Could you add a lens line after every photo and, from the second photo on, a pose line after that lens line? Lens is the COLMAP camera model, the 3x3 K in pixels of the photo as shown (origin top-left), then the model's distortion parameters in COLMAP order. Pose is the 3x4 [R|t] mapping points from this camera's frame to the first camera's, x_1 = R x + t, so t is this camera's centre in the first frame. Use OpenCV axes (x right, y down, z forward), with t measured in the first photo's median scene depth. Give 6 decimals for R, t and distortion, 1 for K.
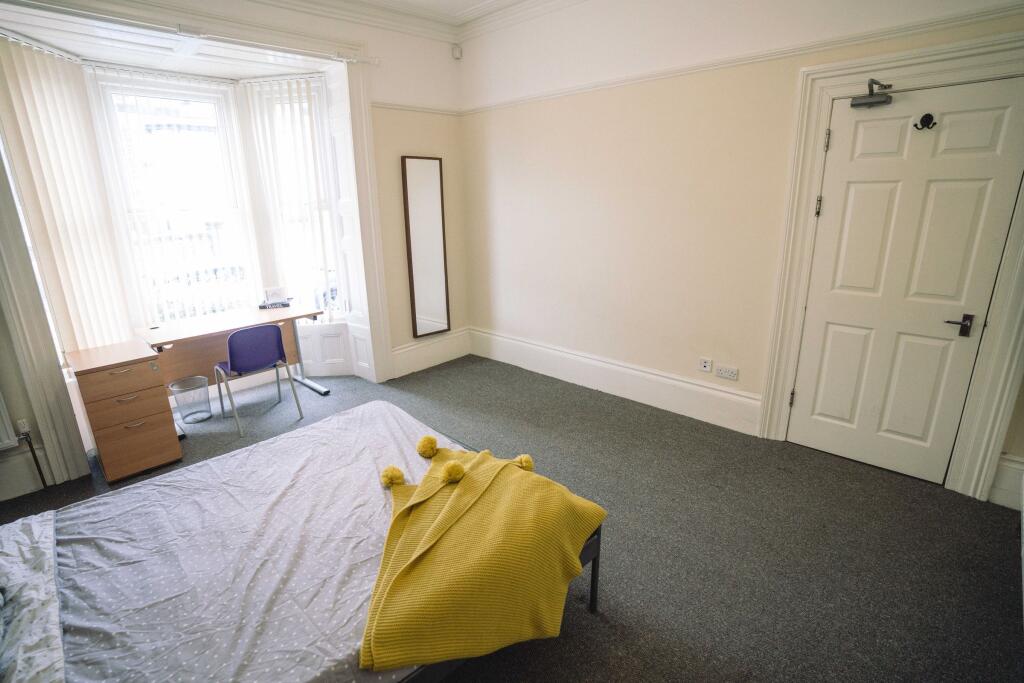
lens RADIAL K [[497.8, 0, 516.0], [0, 497.8, 343.2], [0, 0, 1]] dist [-0.031674, 0.002780]
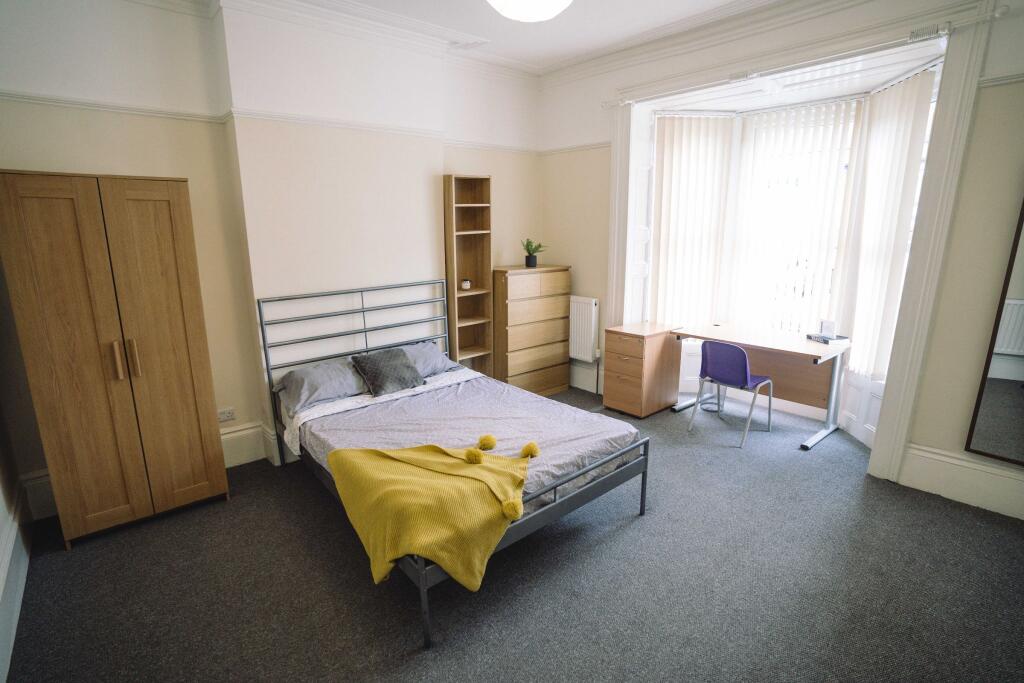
lens RADIAL K [[497.8, 0, 507.9], [0, 497.8, 345.7], [0, 0, 1]] dist [-0.031674, 0.002780]
pose [[-0.090539, 0.253472, -0.963096, 0.454046], [-0.265656, 0.925880, 0.268651, -0.160117], [0.959807, 0.280176, -0.016492, 0.481818]]
